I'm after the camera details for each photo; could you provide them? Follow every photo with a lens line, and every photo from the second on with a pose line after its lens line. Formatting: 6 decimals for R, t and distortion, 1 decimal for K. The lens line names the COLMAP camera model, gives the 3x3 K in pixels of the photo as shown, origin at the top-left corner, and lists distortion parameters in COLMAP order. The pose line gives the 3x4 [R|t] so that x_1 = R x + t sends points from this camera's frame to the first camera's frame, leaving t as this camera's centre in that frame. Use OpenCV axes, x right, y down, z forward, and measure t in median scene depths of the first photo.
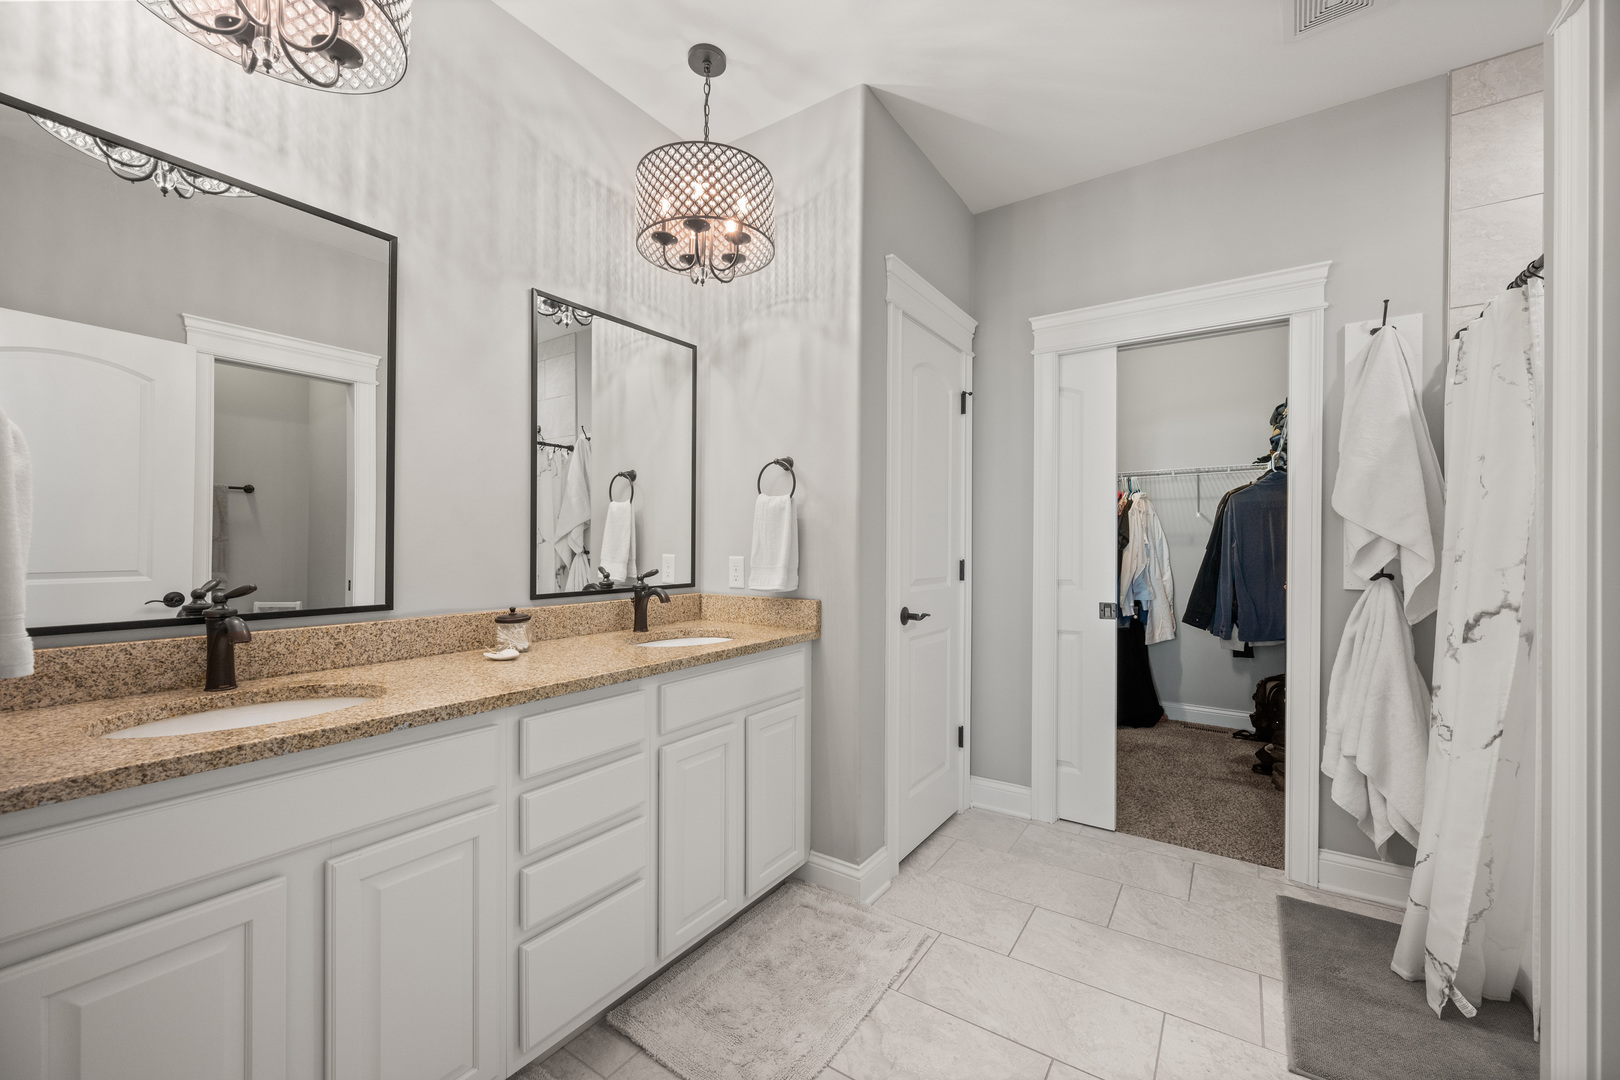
lens RADIAL K [[640.3, 0, 811.2], [0, 640.3, 550.1], [0, 0, 1]] dist [-0.000548, -0.000297]
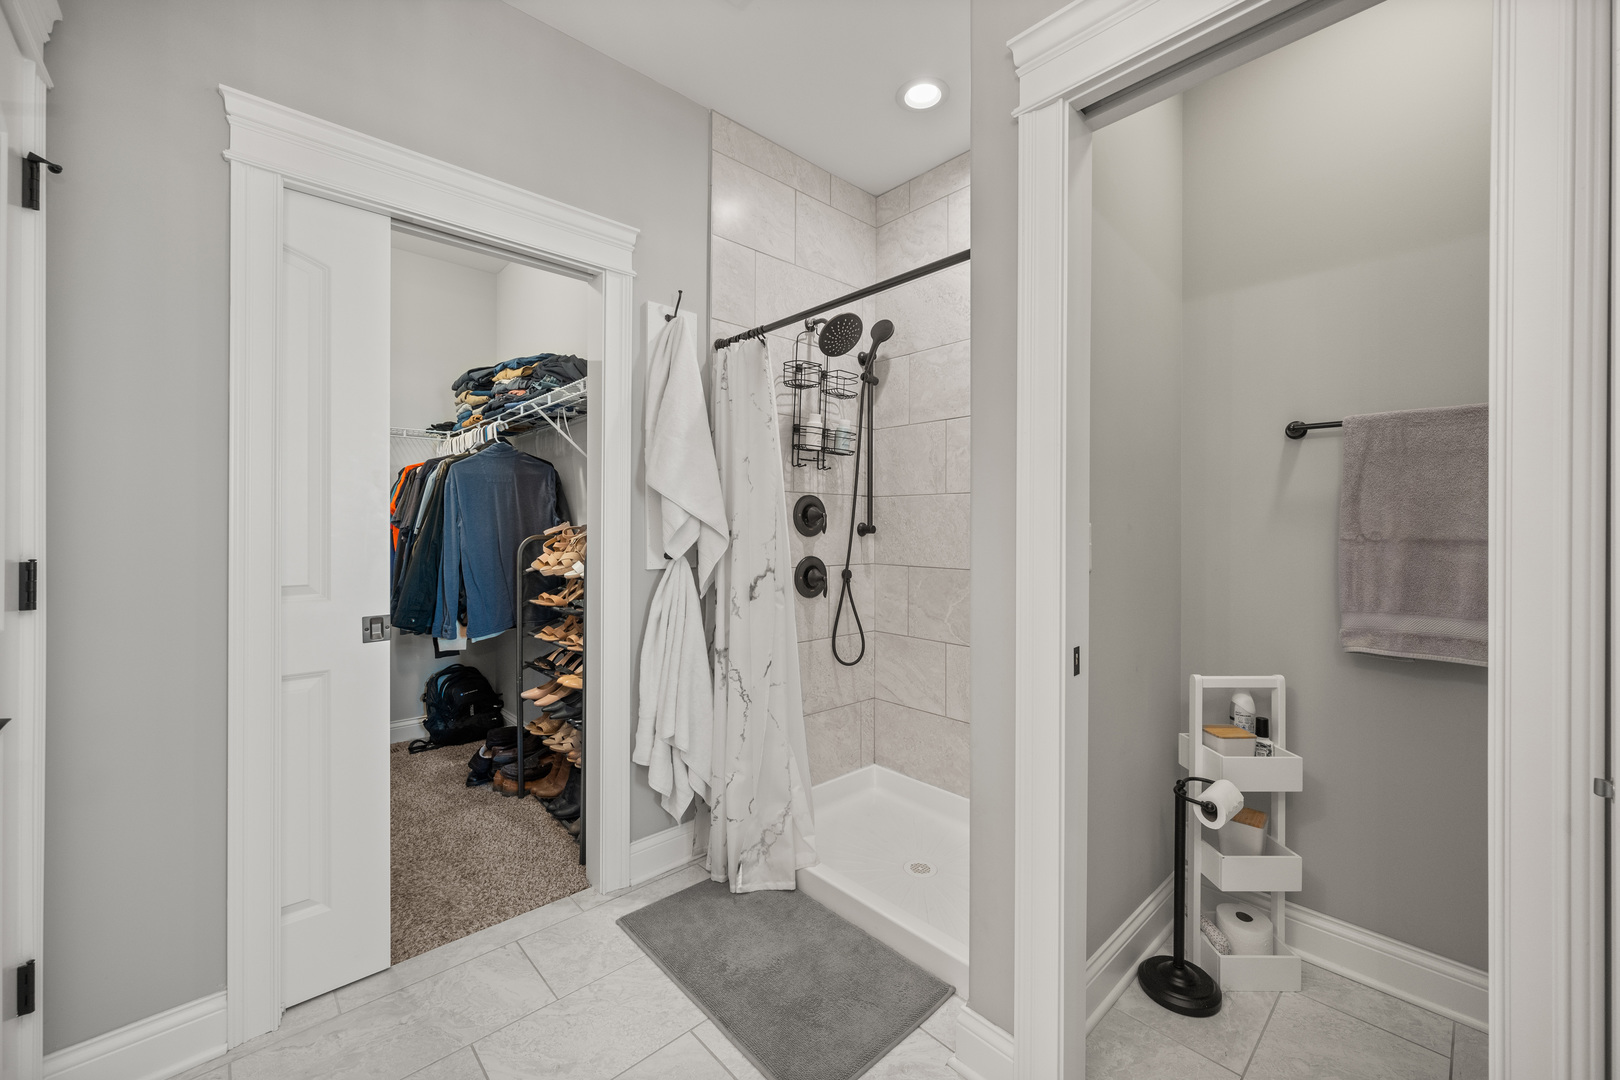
lens RADIAL K [[640.3, 0, 815.5], [0, 640.3, 528.5], [0, 0, 1]] dist [-0.000548, -0.000297]
pose [[0.220550, -0.005723, 0.975359, -0.058427], [0.005204, 0.999975, 0.004691, -0.004759], [-0.975362, 0.004042, 0.220575, 0.434535]]
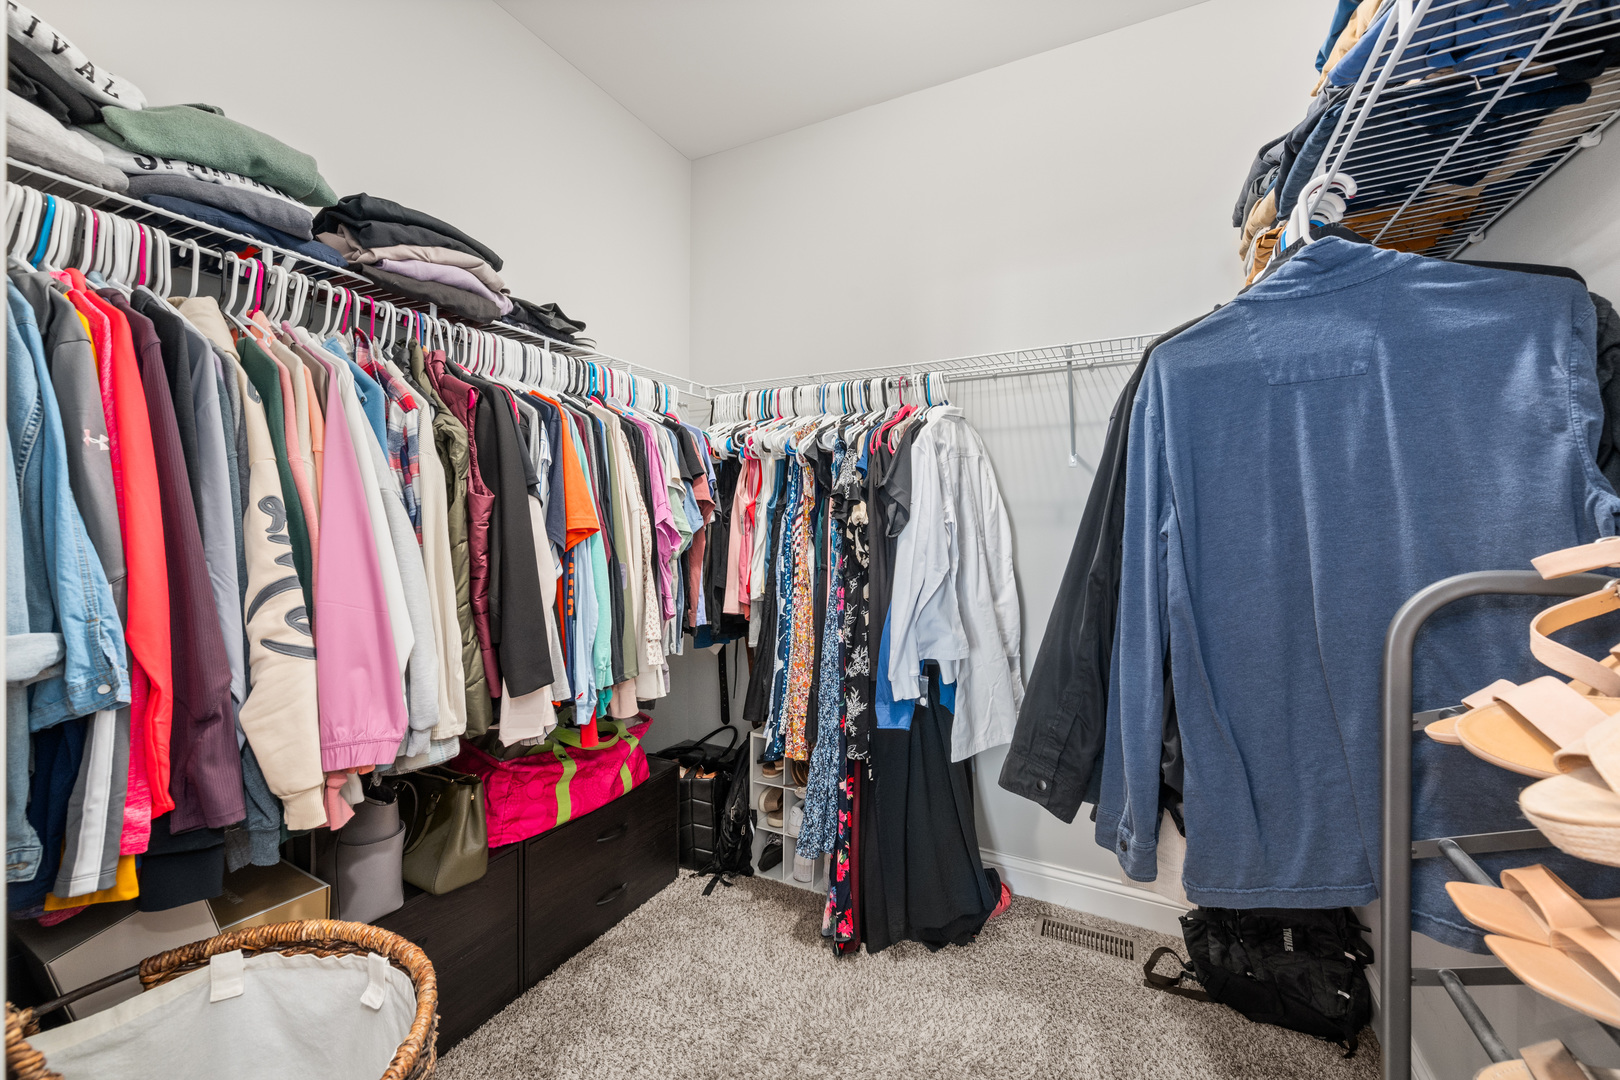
lens RADIAL K [[640.3, 0, 812.8], [0, 640.3, 533.8], [0, 0, 1]] dist [-0.000548, -0.000297]
pose [[0.991634, -0.005608, 0.128962, 0.571290], [0.004693, 0.999962, 0.007403, -0.008776], [-0.128998, -0.006736, 0.991622, 0.898941]]
